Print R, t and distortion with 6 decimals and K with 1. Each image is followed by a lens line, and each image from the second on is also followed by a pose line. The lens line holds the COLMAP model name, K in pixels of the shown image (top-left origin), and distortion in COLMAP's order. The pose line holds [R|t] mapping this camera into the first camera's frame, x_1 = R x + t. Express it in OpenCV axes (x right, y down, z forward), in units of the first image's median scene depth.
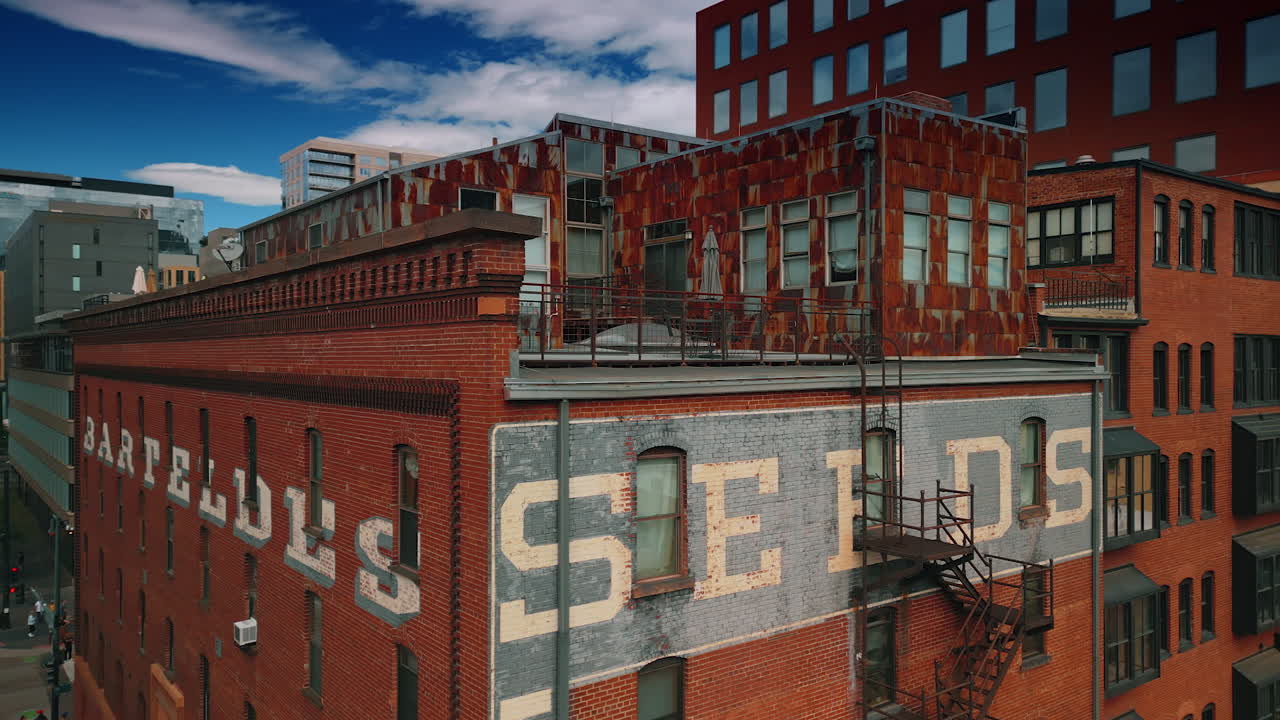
lens RADIAL K [[949.5, 0, 638.3], [0, 949.5, 350.8], [0, 0, 1]] dist [0.041219, -0.007332]
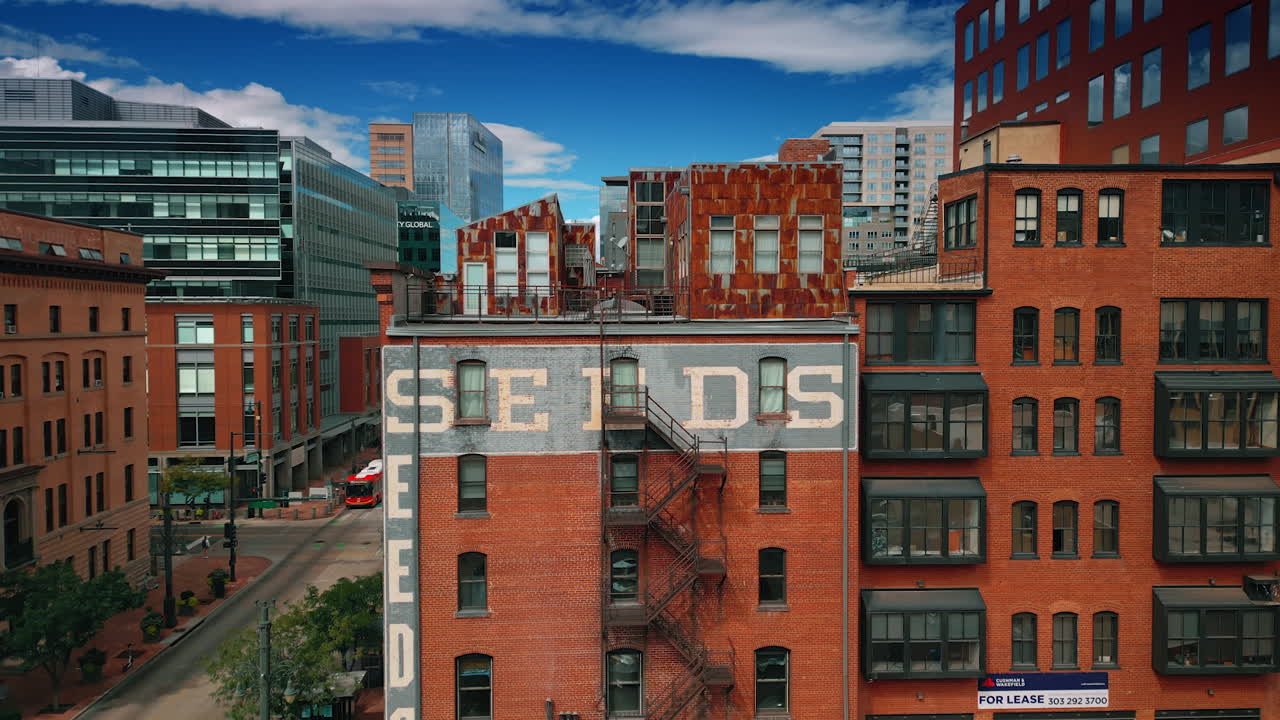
lens RADIAL K [[949.5, 0, 641.1], [0, 949.5, 363.5], [0, 0, 1]] dist [0.041219, -0.007332]
pose [[0.826740, 0.023088, -0.562111, 1.359344], [0.004055, 0.998887, 0.046992, 0.006947], [0.562570, -0.041129, 0.825726, -0.516757]]
